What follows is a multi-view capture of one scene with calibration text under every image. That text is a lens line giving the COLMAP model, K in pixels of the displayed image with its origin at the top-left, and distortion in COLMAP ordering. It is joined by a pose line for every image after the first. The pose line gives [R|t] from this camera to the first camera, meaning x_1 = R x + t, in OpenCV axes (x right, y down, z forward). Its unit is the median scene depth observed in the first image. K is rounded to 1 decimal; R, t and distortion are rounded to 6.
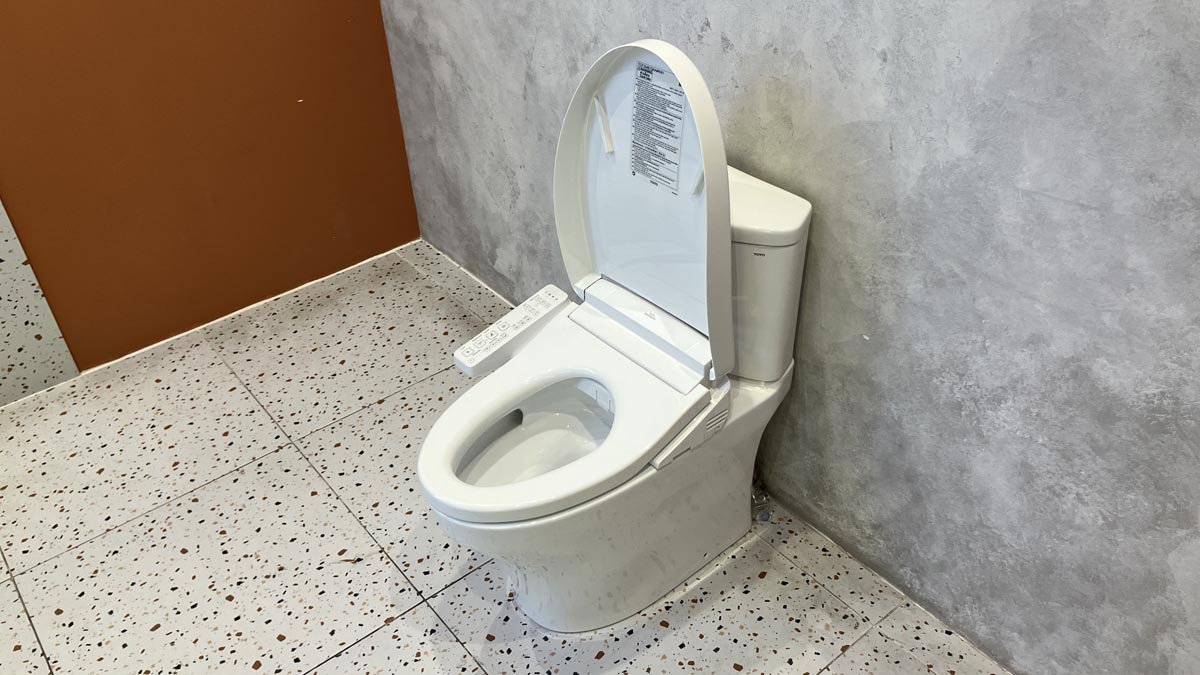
lens RADIAL K [[972.8, 0, 612.8], [0, 972.8, 340.0], [0, 0, 1]] dist [0.035019, -0.011926]
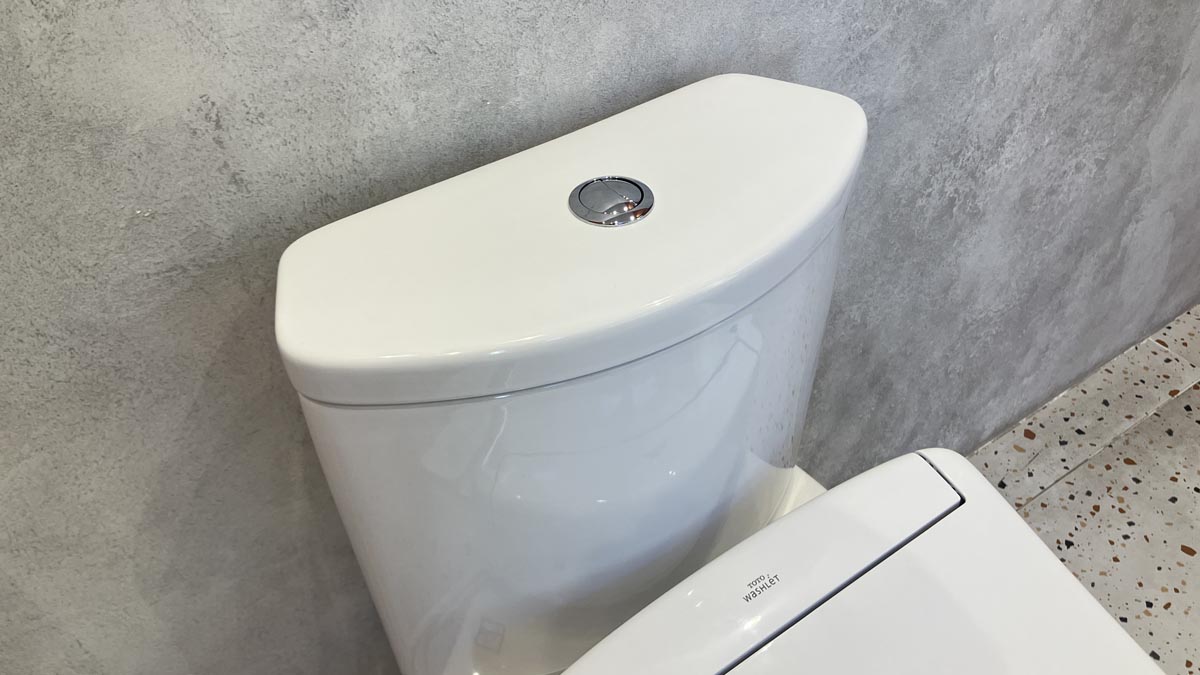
lens RADIAL K [[1003.6, 0, 603.3], [0, 1003.6, 334.4], [0, 0, 1]] dist [0.000428, 0.000178]
pose [[0.079811, -0.634252, 0.768996, -0.164681], [0.617936, 0.636820, 0.461102, -0.252808], [-0.782167, 0.438390, 0.442753, 0.768024]]
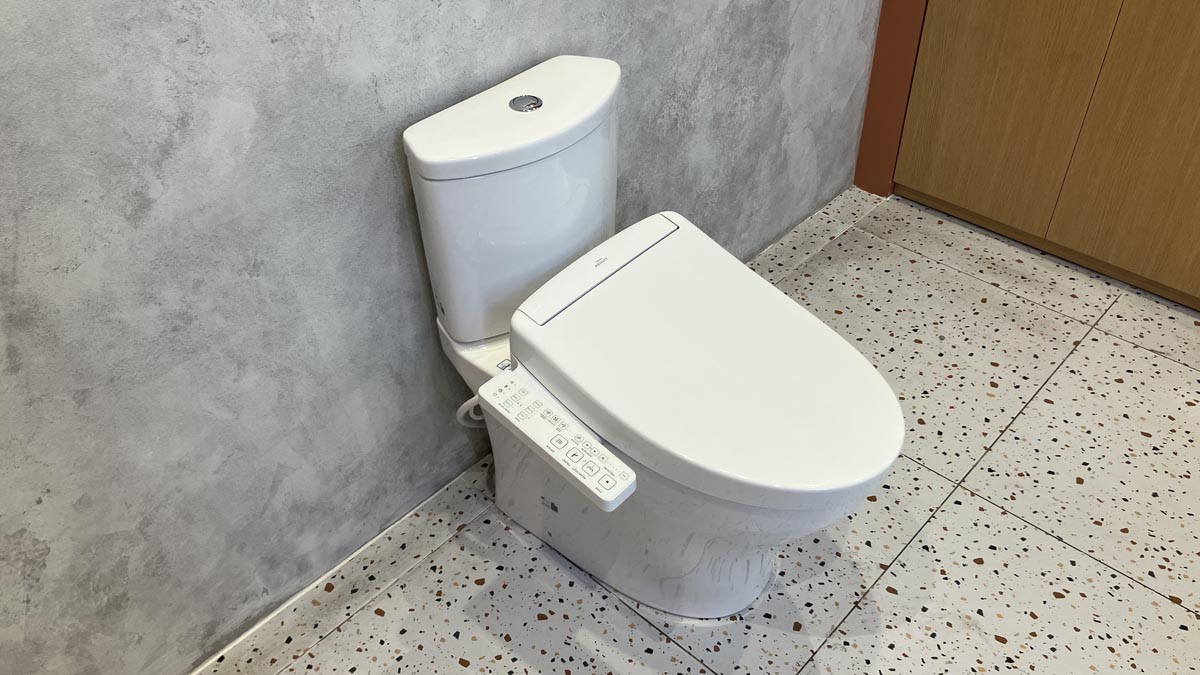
lens RADIAL K [[984.4, 0, 591.2], [0, 984.4, 351.0], [0, 0, 1]] dist [0.036406, -0.008765]
pose [[-0.127485, -0.618576, 0.775313, -0.610601], [0.616997, 0.562573, 0.550297, -0.414358], [-0.776570, 0.548521, 0.309940, 0.712379]]
